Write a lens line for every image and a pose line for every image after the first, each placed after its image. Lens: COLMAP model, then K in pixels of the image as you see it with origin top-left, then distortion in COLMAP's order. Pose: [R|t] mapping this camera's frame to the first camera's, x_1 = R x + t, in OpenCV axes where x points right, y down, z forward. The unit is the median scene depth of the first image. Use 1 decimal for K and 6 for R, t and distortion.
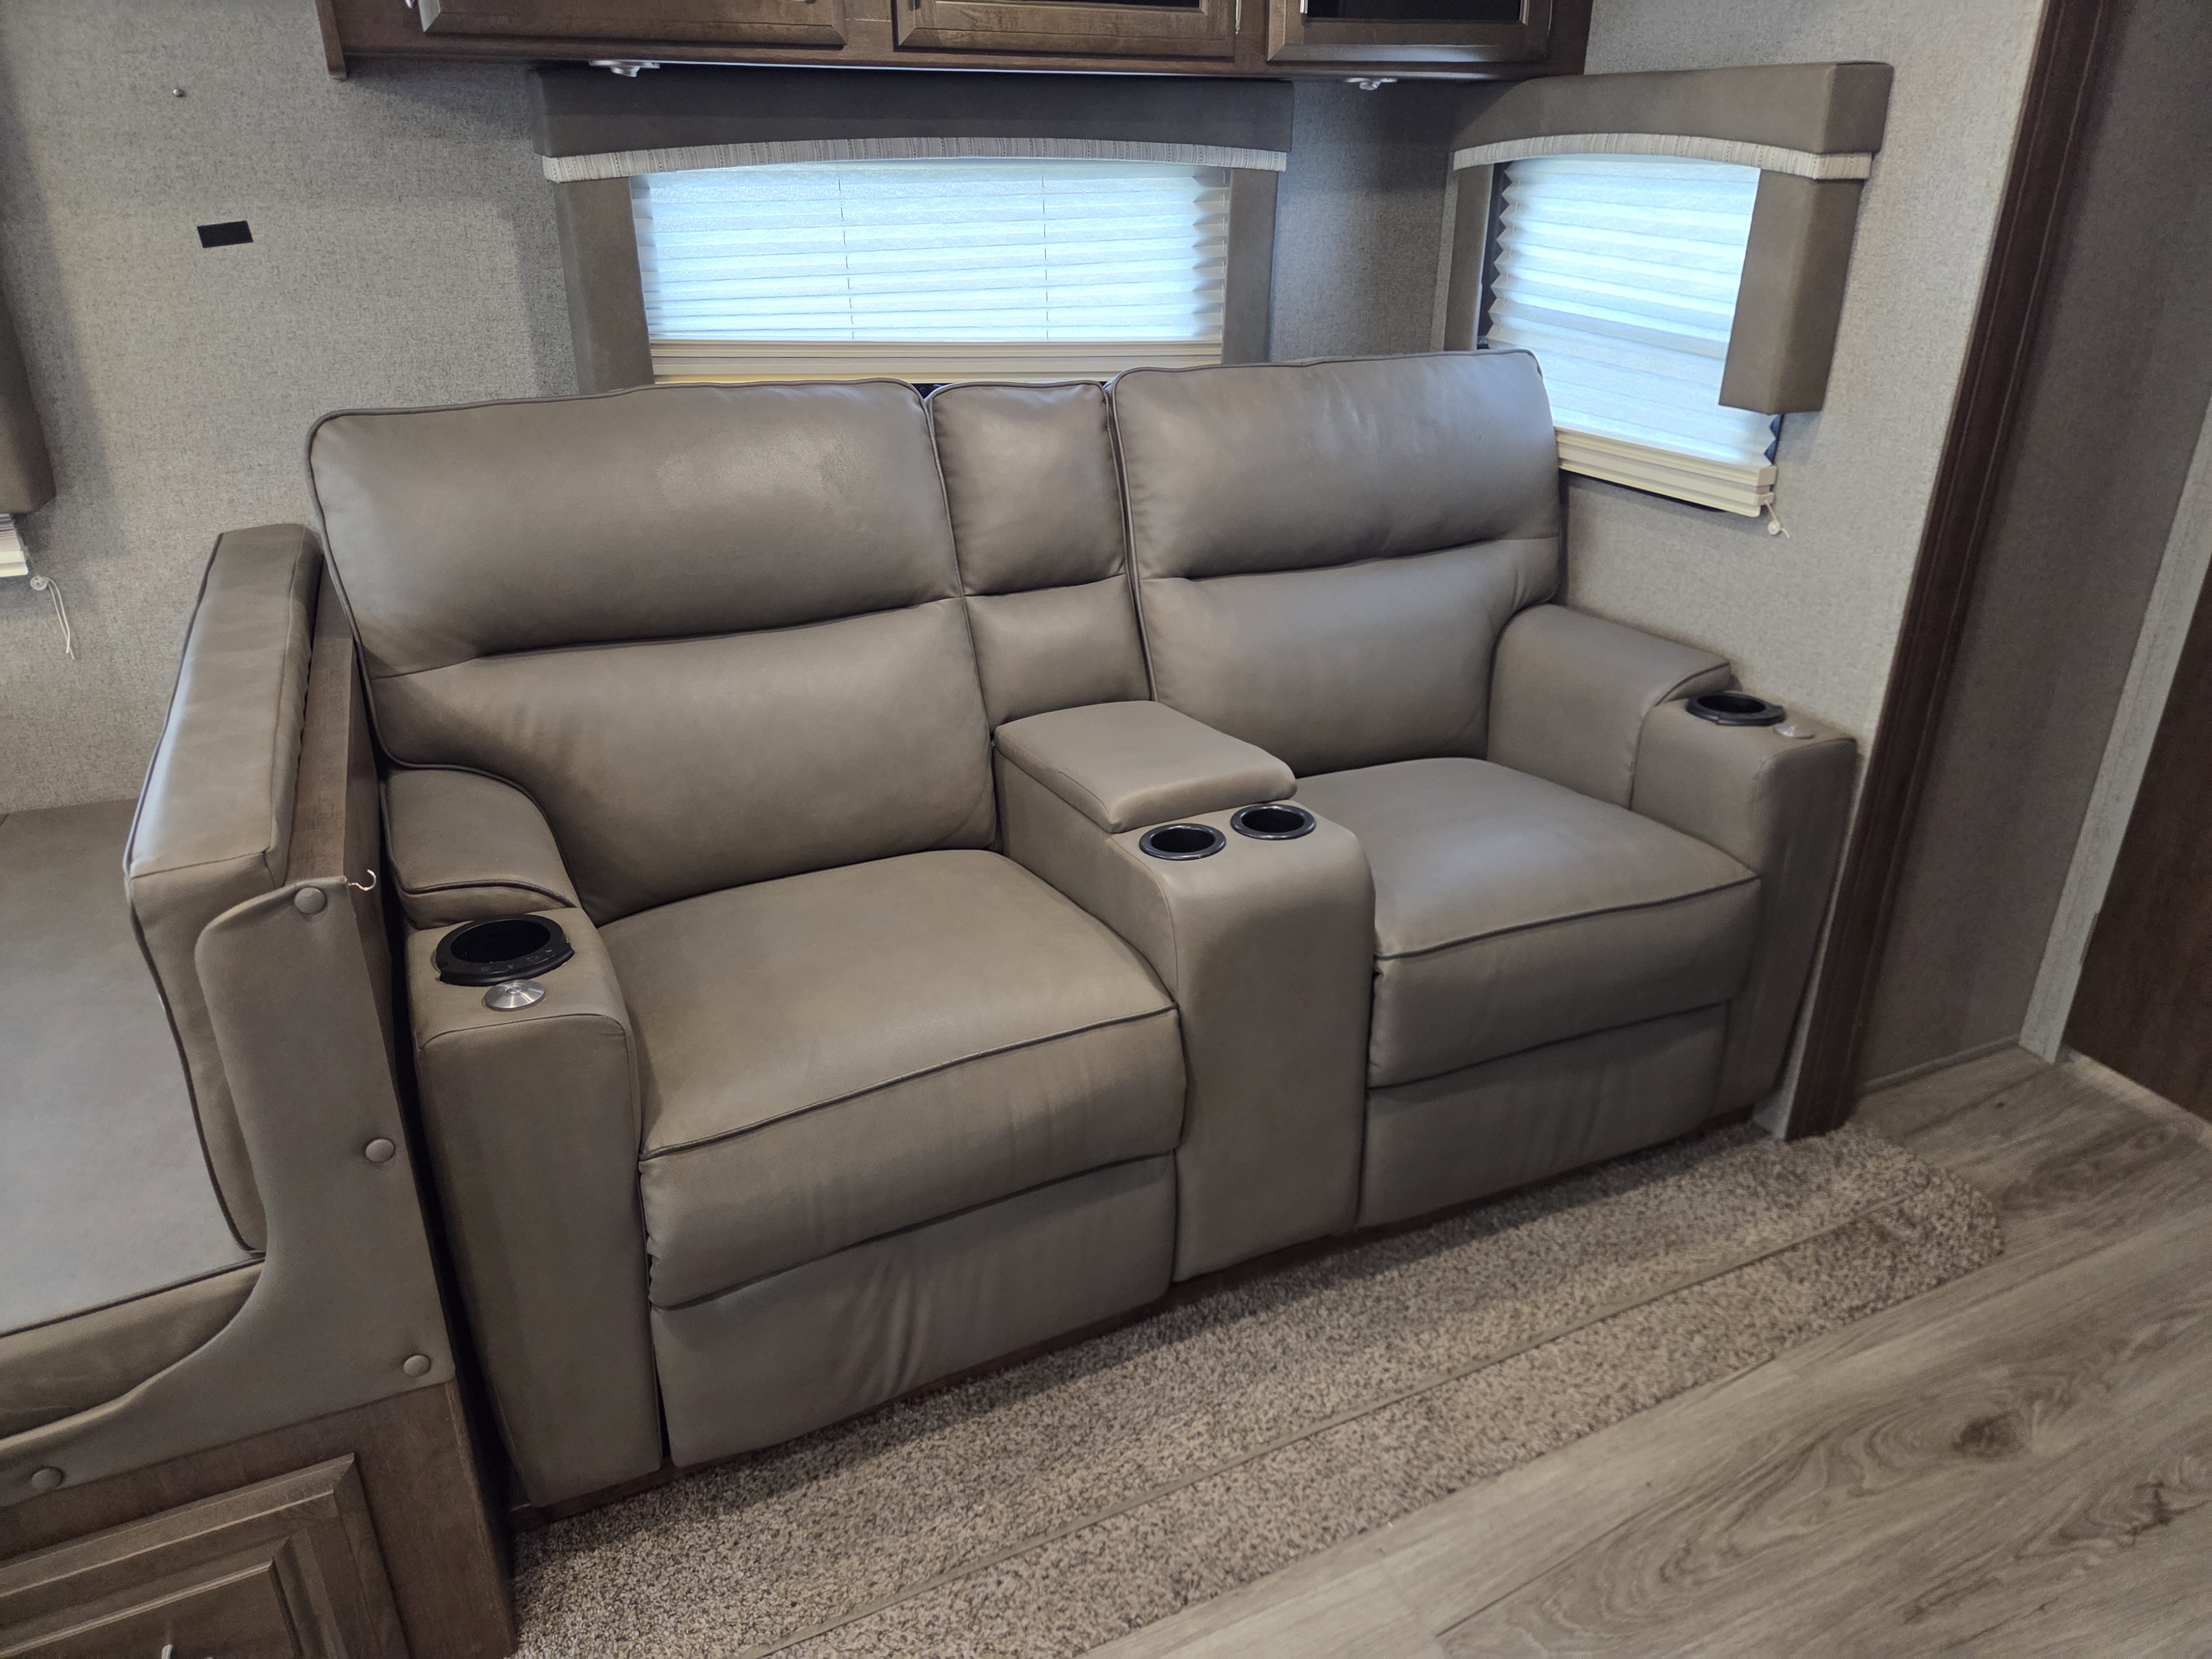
lens RADIAL K [[1483.6, 0, 1105.9], [0, 1483.6, 800.2], [0, 0, 1]] dist [0.080624, -0.071991]
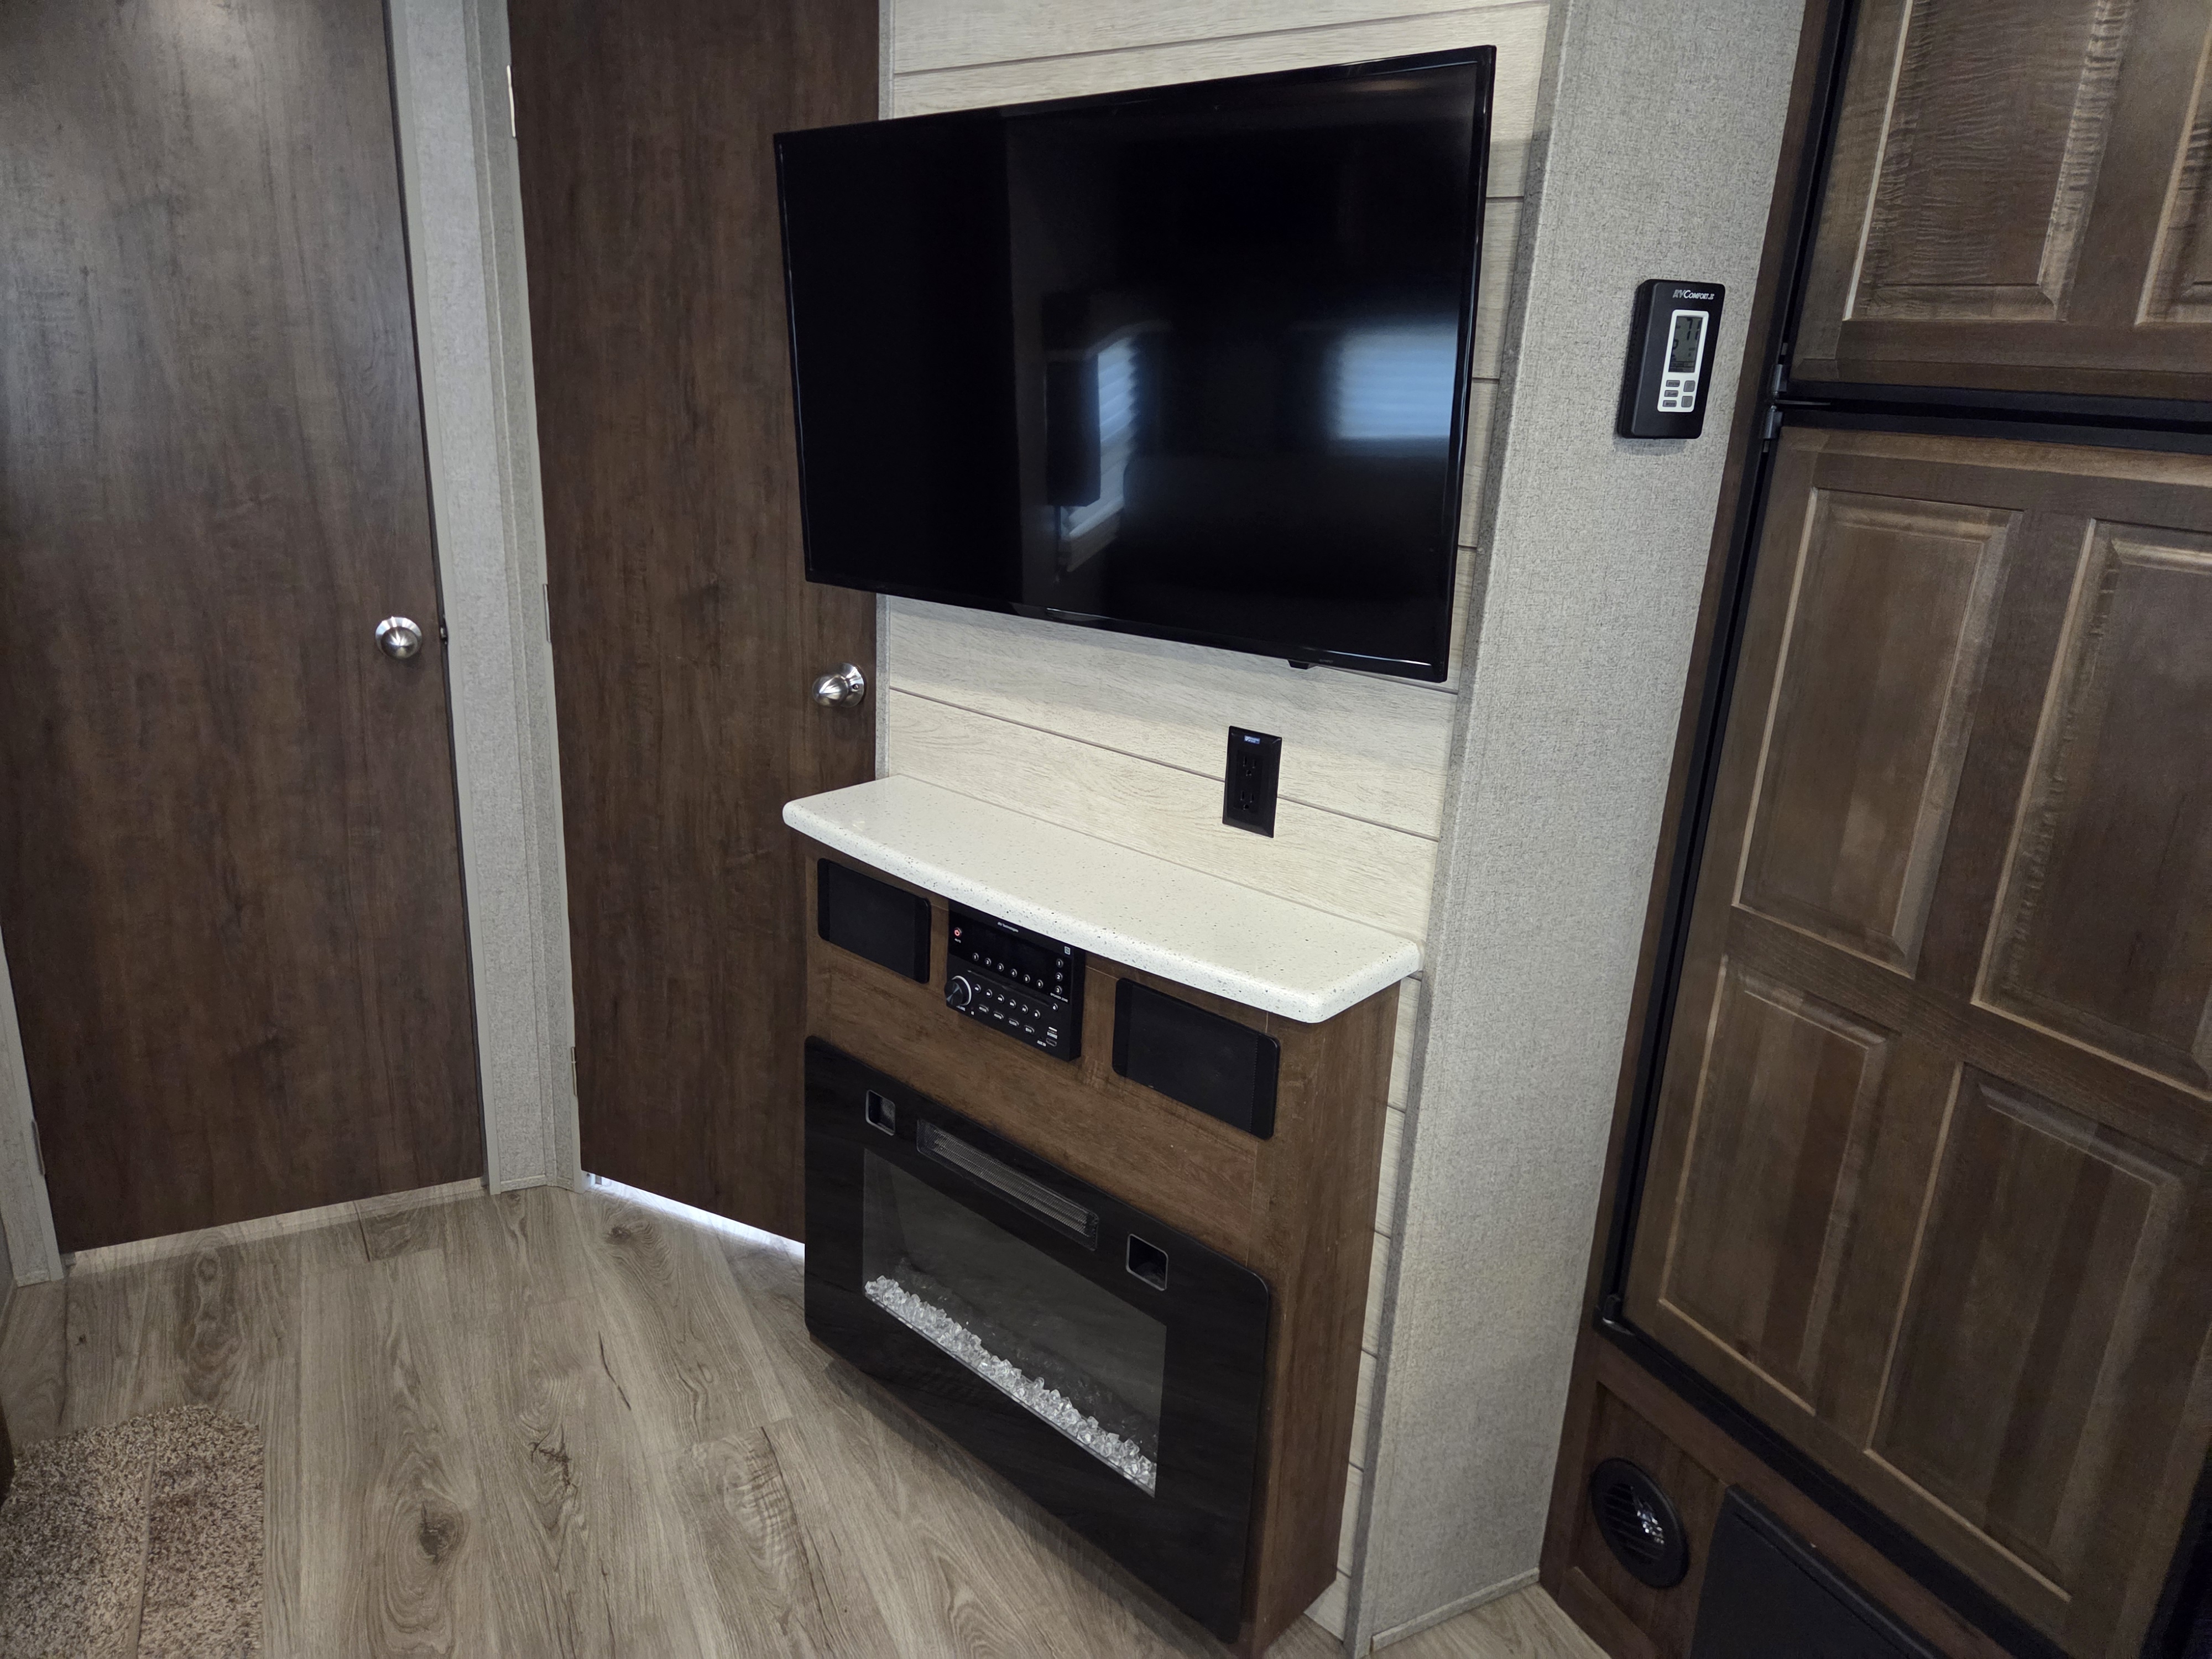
lens RADIAL K [[1467.9, 0, 1091.2], [0, 1467.9, 810.3], [0, 0, 1]] dist [0.086865, -0.069111]
pose [[-0.028969, -0.301786, 0.952935, -0.262674], [0.363298, 0.884962, 0.291304, -0.159066], [-0.931223, 0.354638, 0.084002, 0.251983]]
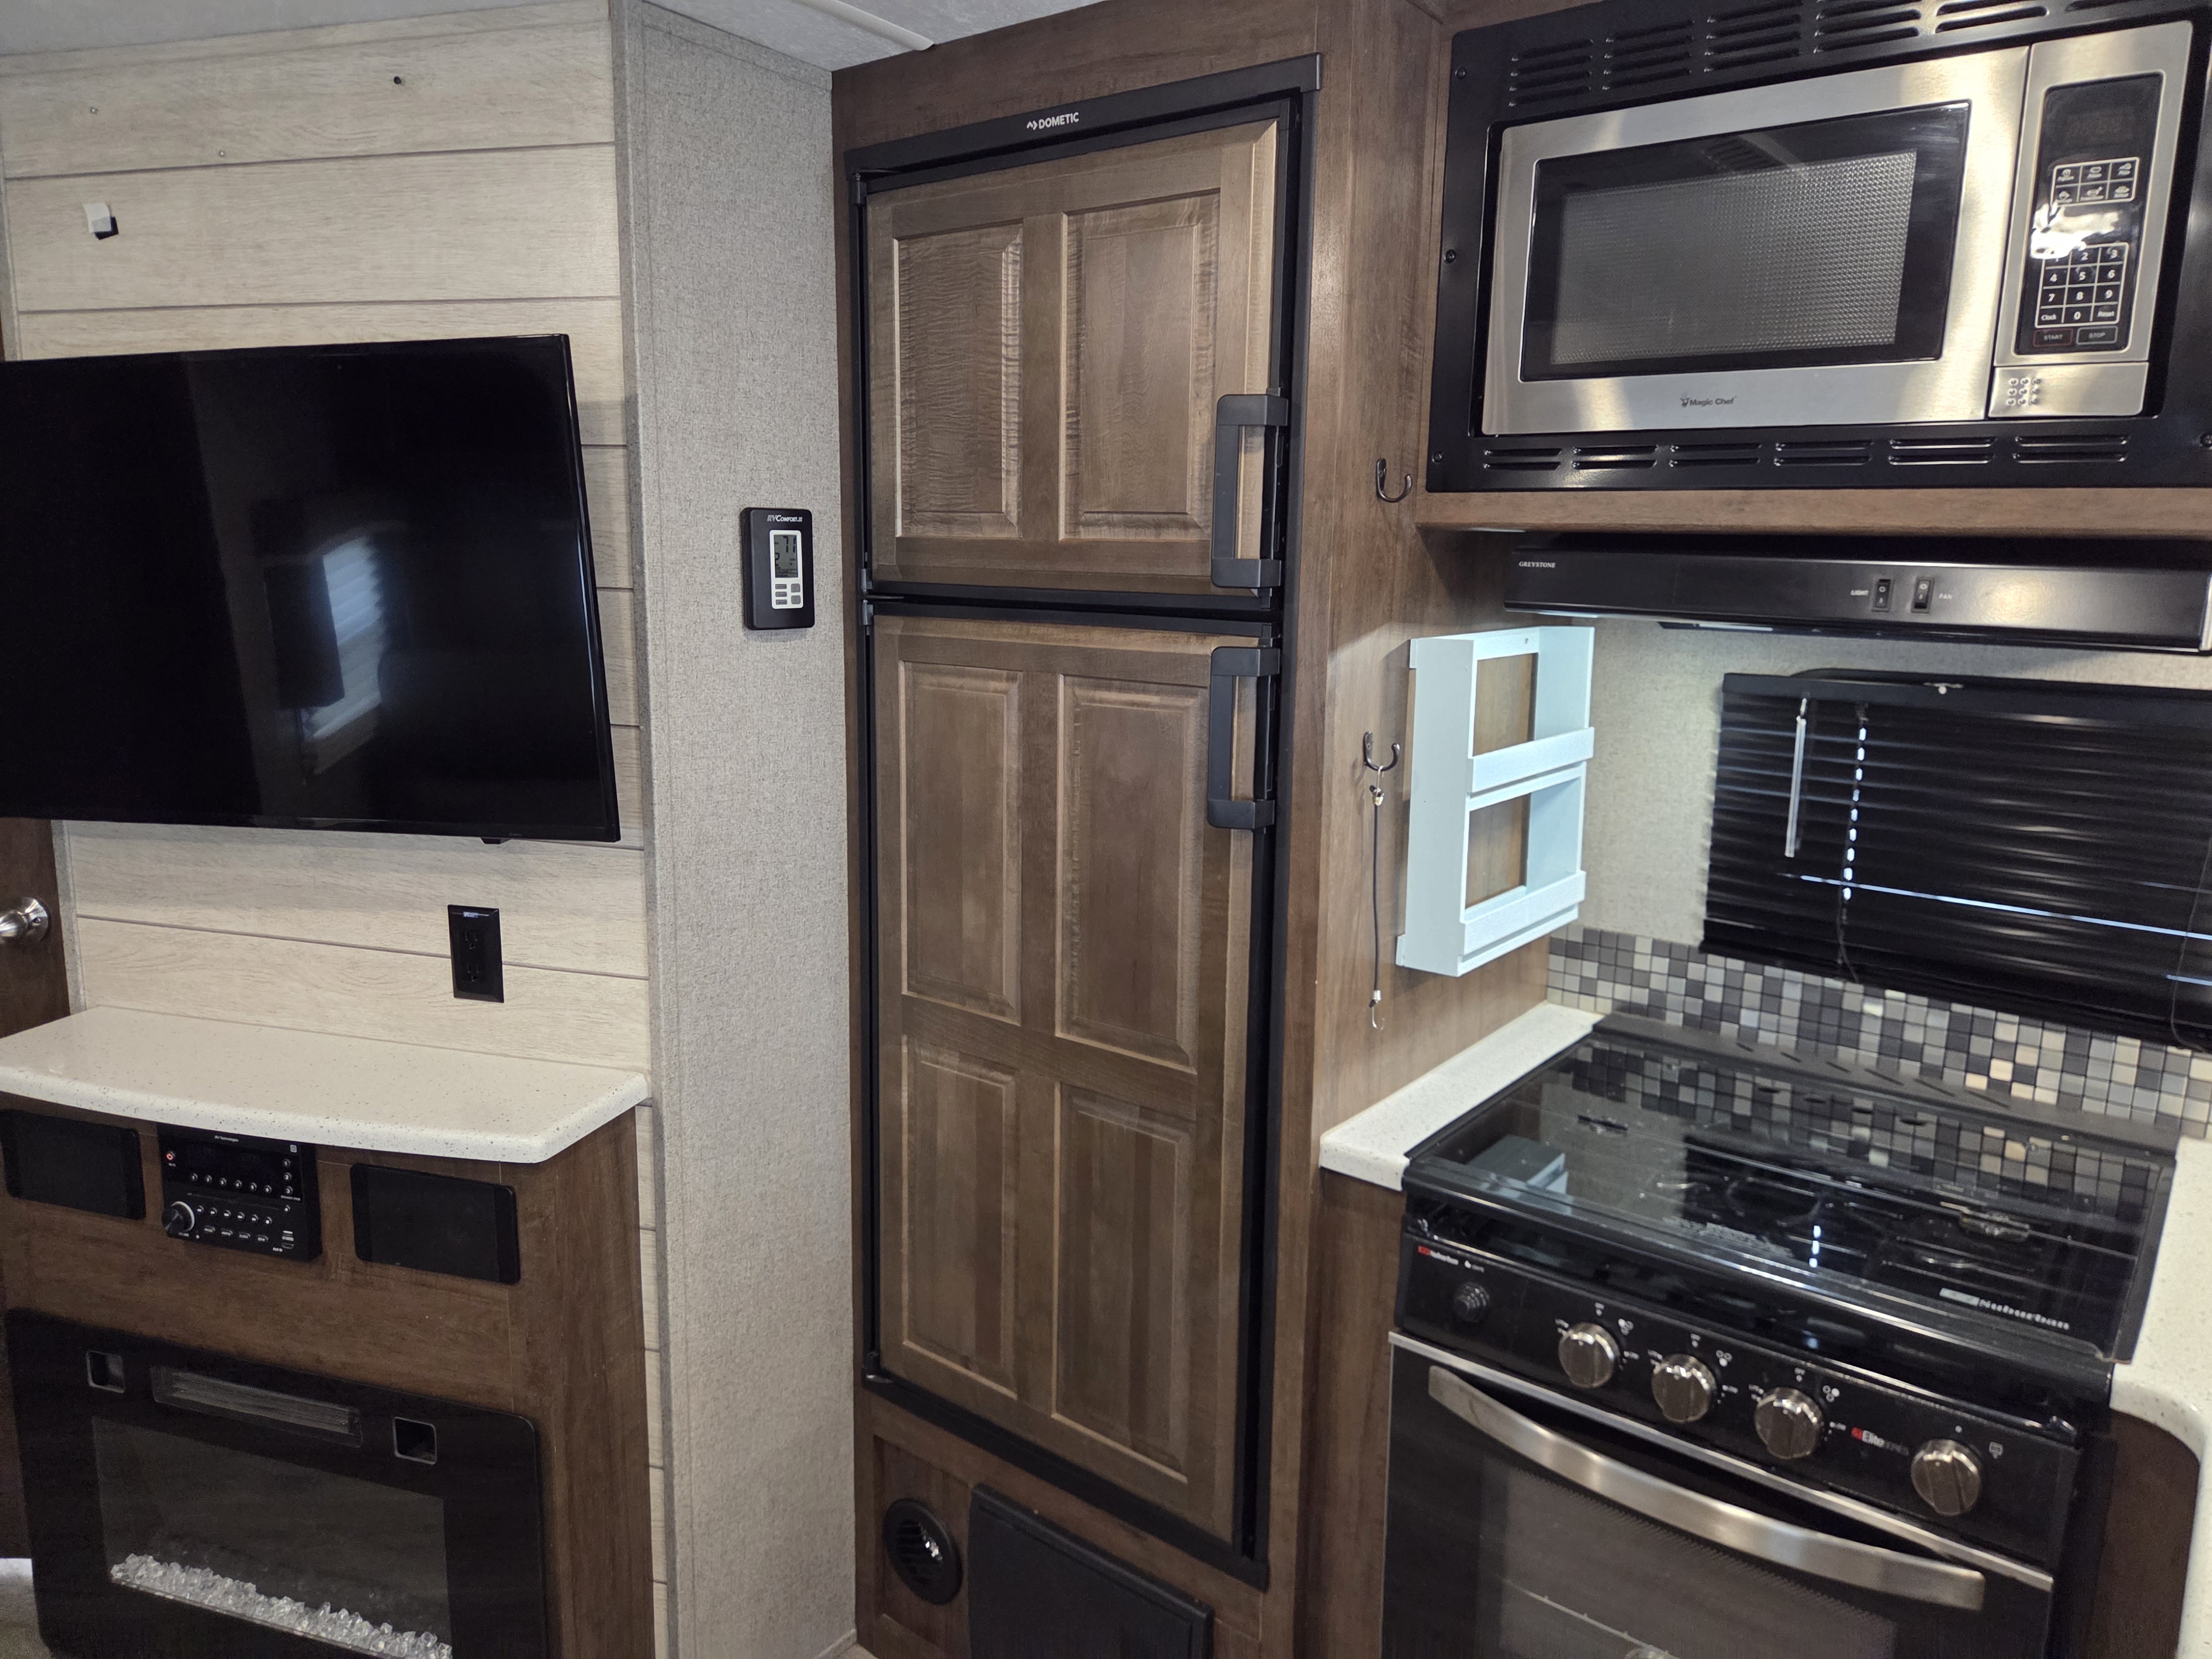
lens RADIAL K [[1483.6, 0, 1105.9], [0, 1483.6, 800.2], [0, 0, 1]] dist [0.080624, -0.071991]
pose [[-0.444320, -0.162721, 0.880966, -0.419587], [0.351784, 0.872690, 0.338616, -0.153416], [-0.823910, 0.460364, -0.330511, 0.177233]]
